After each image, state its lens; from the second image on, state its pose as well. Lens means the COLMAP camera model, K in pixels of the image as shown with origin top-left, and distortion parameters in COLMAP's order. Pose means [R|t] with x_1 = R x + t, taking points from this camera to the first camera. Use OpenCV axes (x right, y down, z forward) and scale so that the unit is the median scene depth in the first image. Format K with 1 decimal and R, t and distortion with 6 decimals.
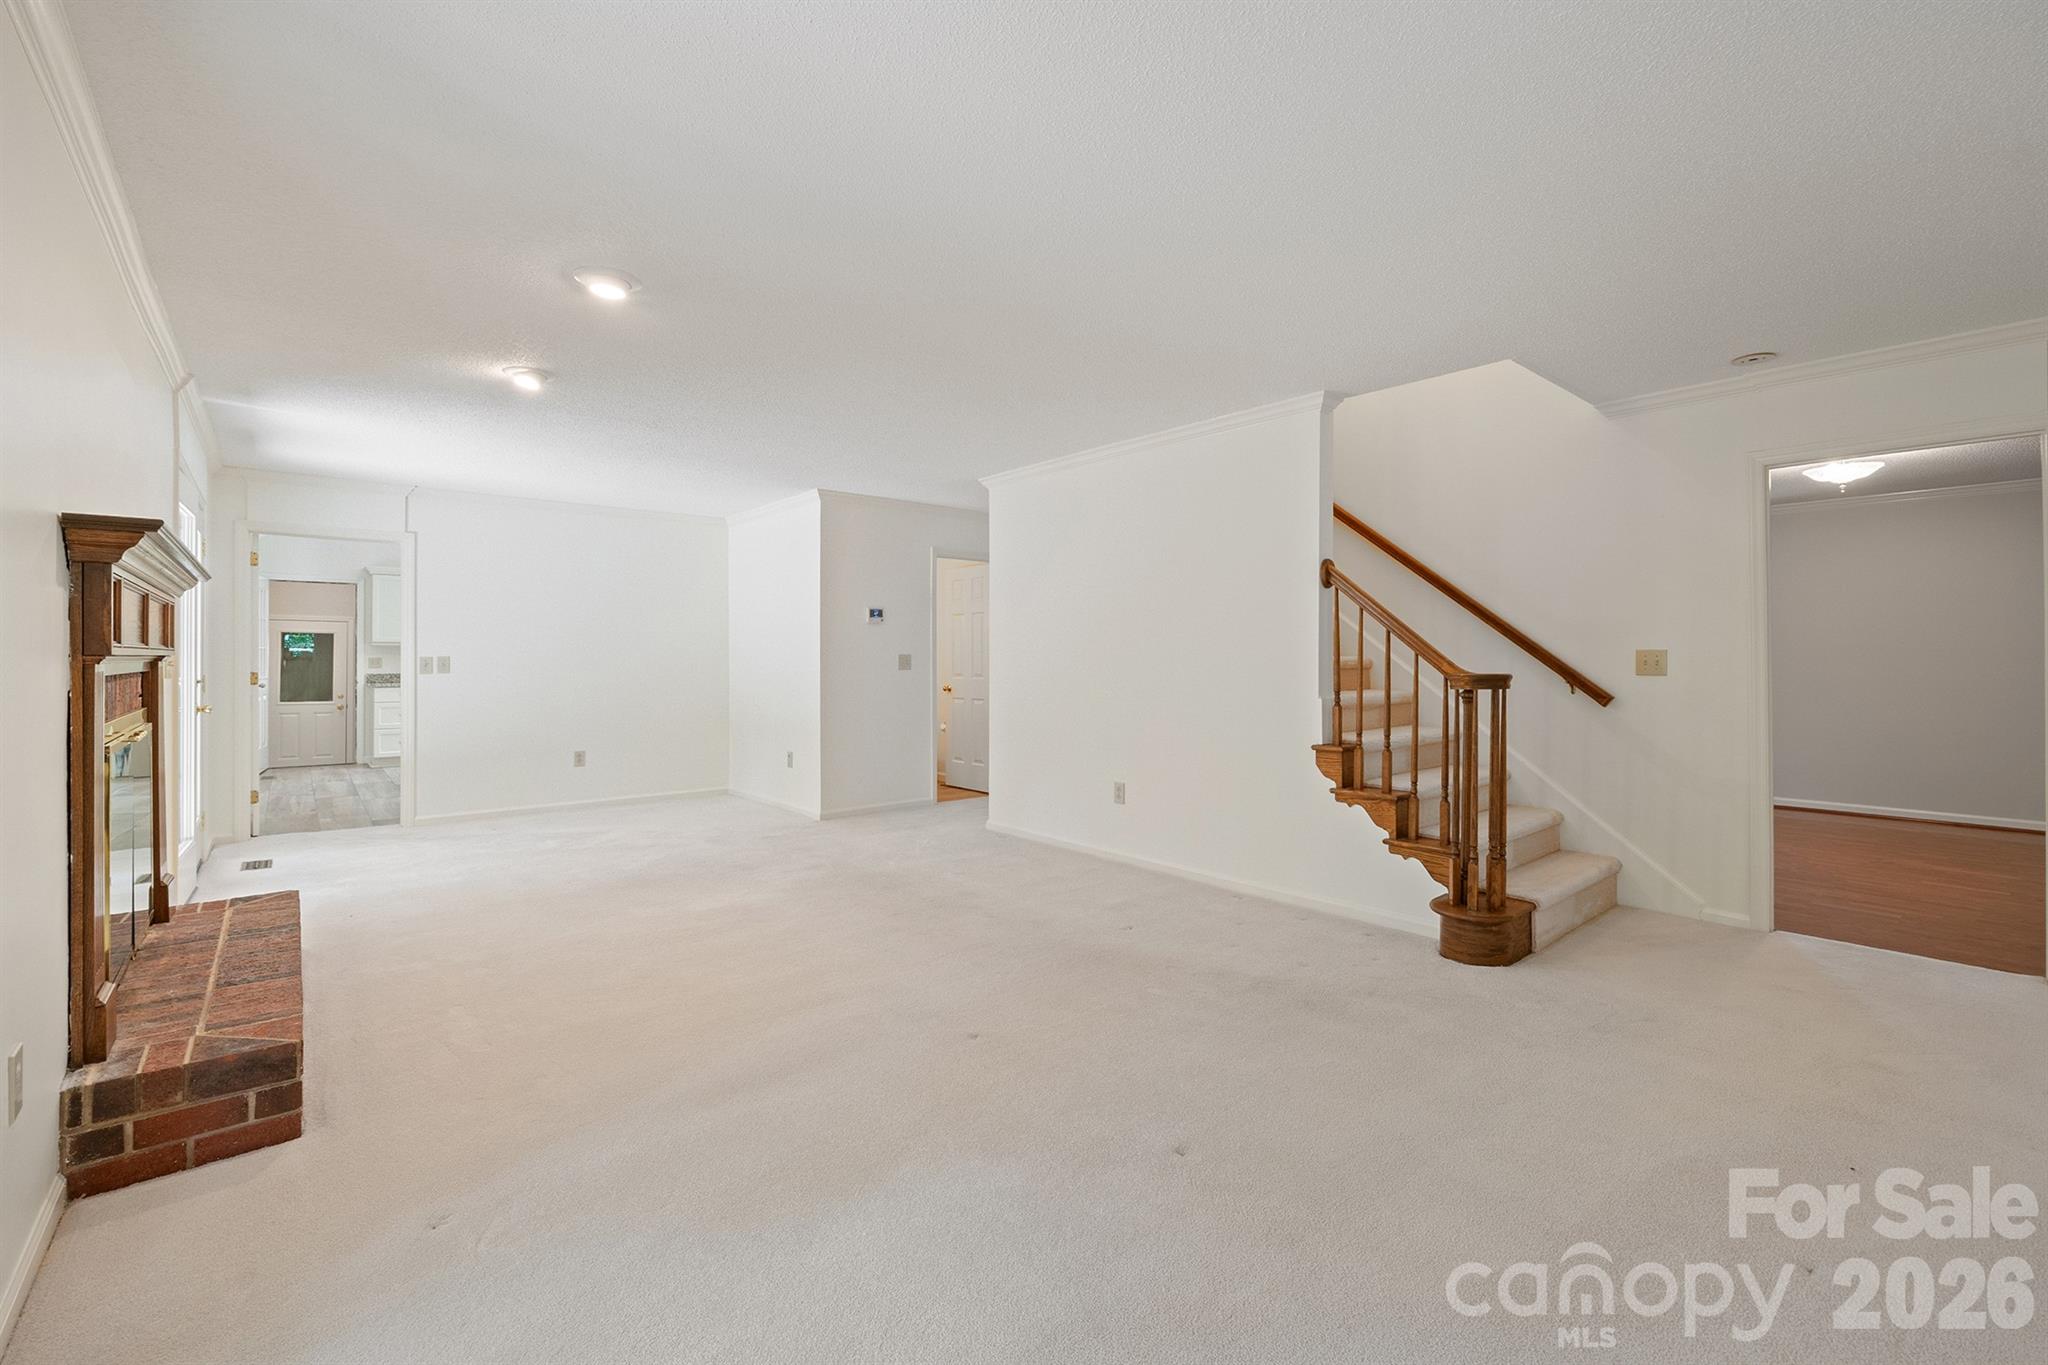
lens RADIAL K [[871.6, 0, 1044.3], [0, 871.6, 651.6], [0, 0, 1]] dist [0.002985, 0.000009]
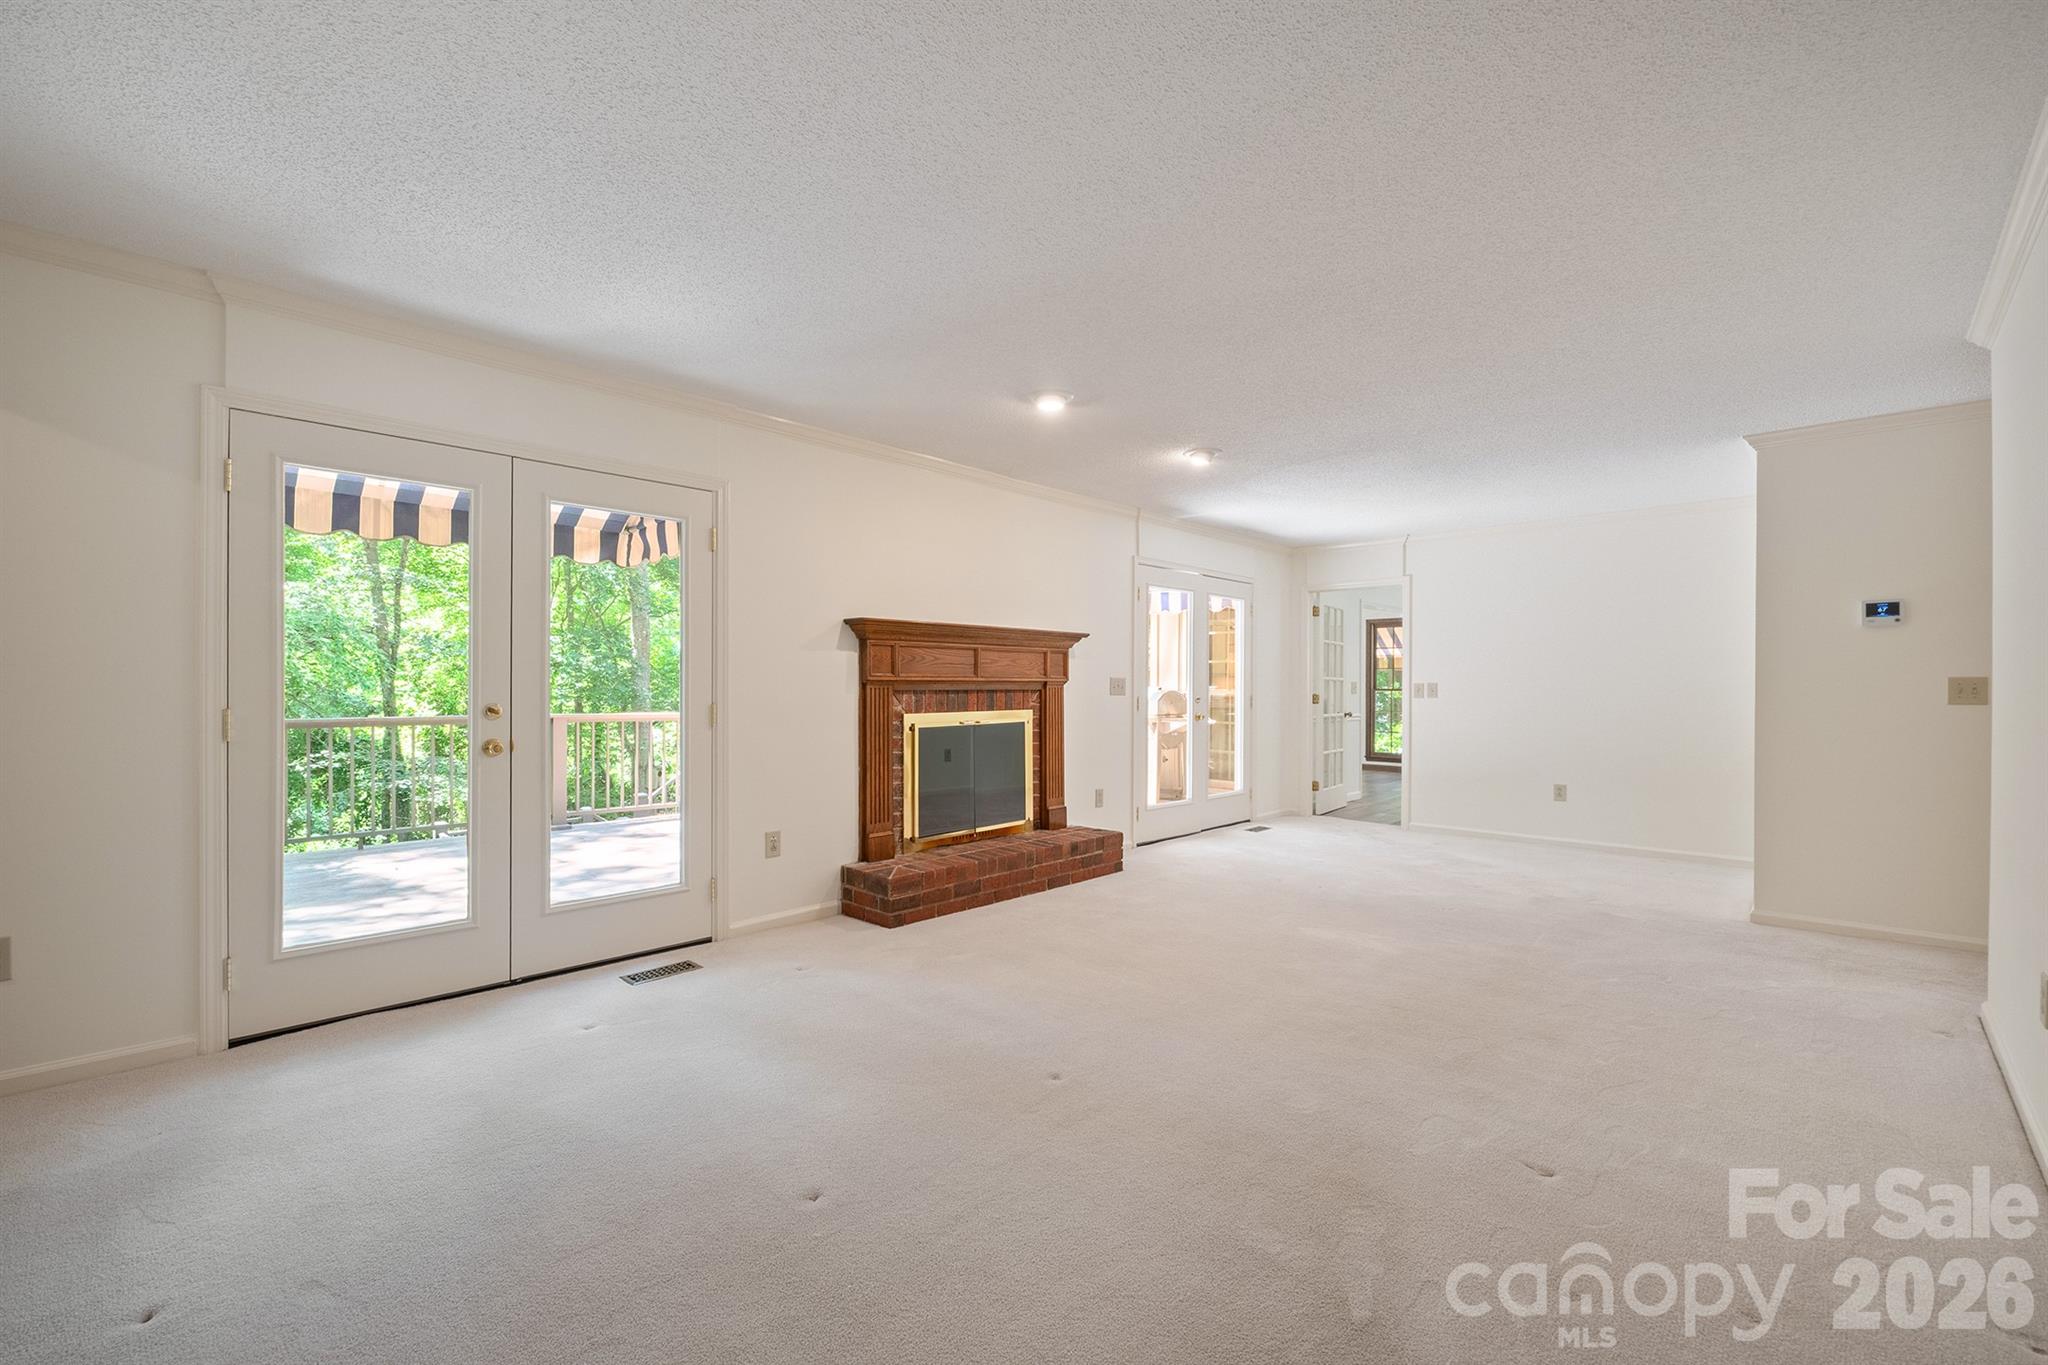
lens RADIAL K [[871.6, 0, 1023.3], [0, 871.6, 688.9], [0, 0, 1]] dist [0.002985, 0.000009]
pose [[0.089075, 0.004414, -0.996015, 0.401475], [0.006116, 0.999969, 0.004979, 0.004840], [0.996006, -0.006535, 0.089046, 0.407120]]
